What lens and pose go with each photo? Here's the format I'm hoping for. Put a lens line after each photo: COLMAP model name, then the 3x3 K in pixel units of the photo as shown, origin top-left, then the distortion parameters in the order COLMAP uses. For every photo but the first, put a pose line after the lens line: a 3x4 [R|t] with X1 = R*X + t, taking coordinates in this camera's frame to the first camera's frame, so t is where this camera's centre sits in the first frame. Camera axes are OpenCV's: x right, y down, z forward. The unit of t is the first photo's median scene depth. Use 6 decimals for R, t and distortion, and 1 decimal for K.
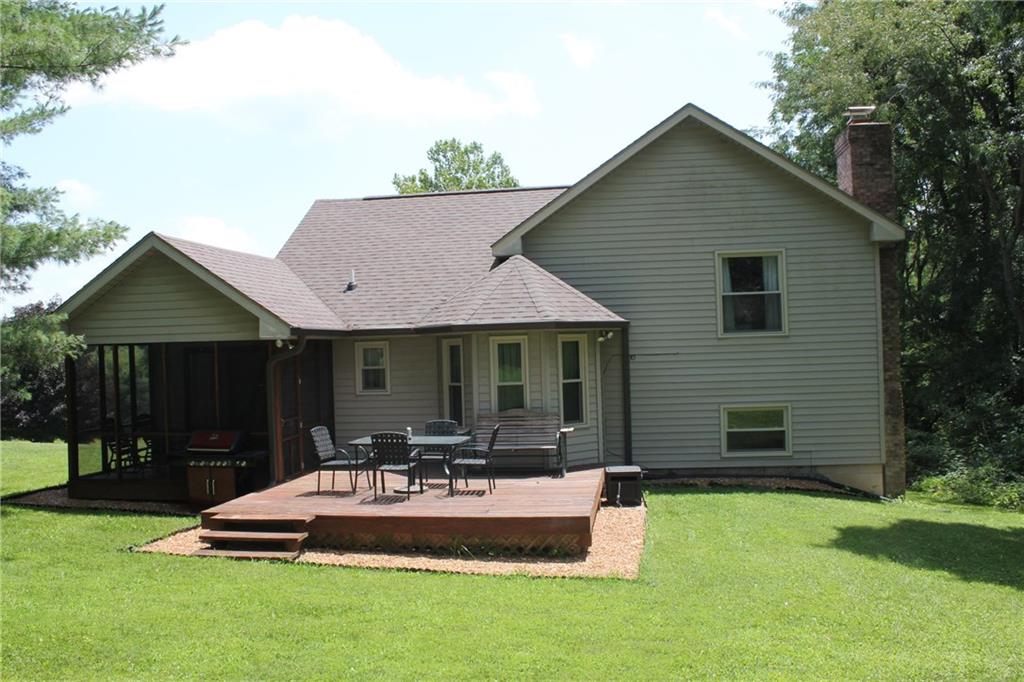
lens RADIAL K [[855.1, 0, 512.0], [0, 855.1, 341.0], [0, 0, 1]] dist [-0.171406, 0.162982]
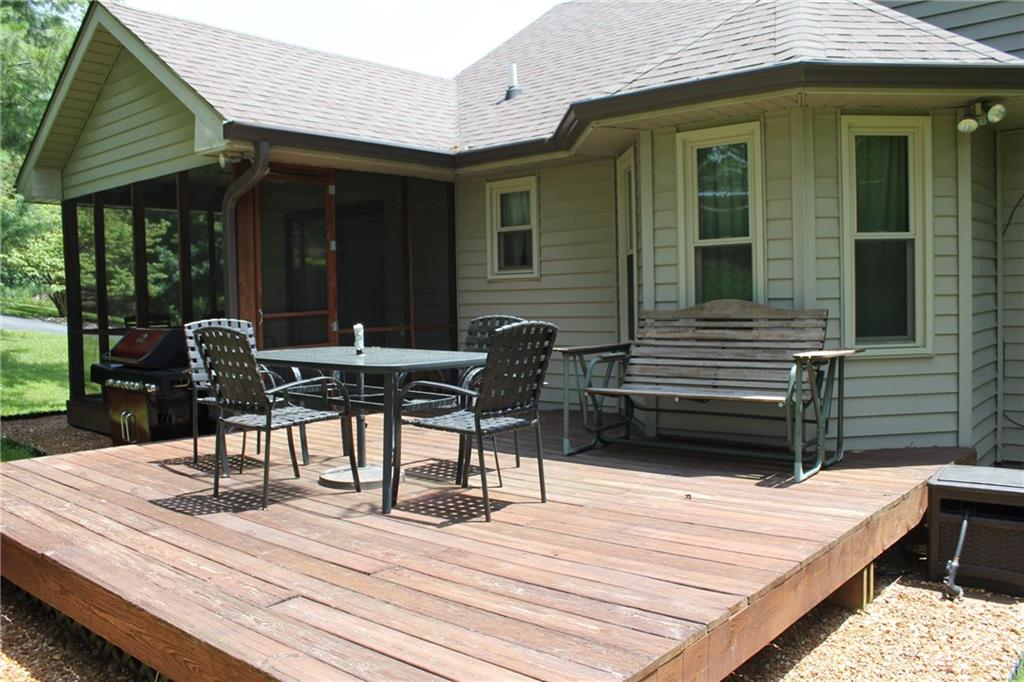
lens RADIAL K [[855.1, 0, 512.0], [0, 855.1, 341.0], [0, 0, 1]] dist [-0.171406, 0.162982]
pose [[0.847765, 0.037815, -0.529022, 0.131131], [0.001234, 0.997312, 0.073266, 0.067821], [0.530370, -0.062765, 0.845440, 0.588216]]
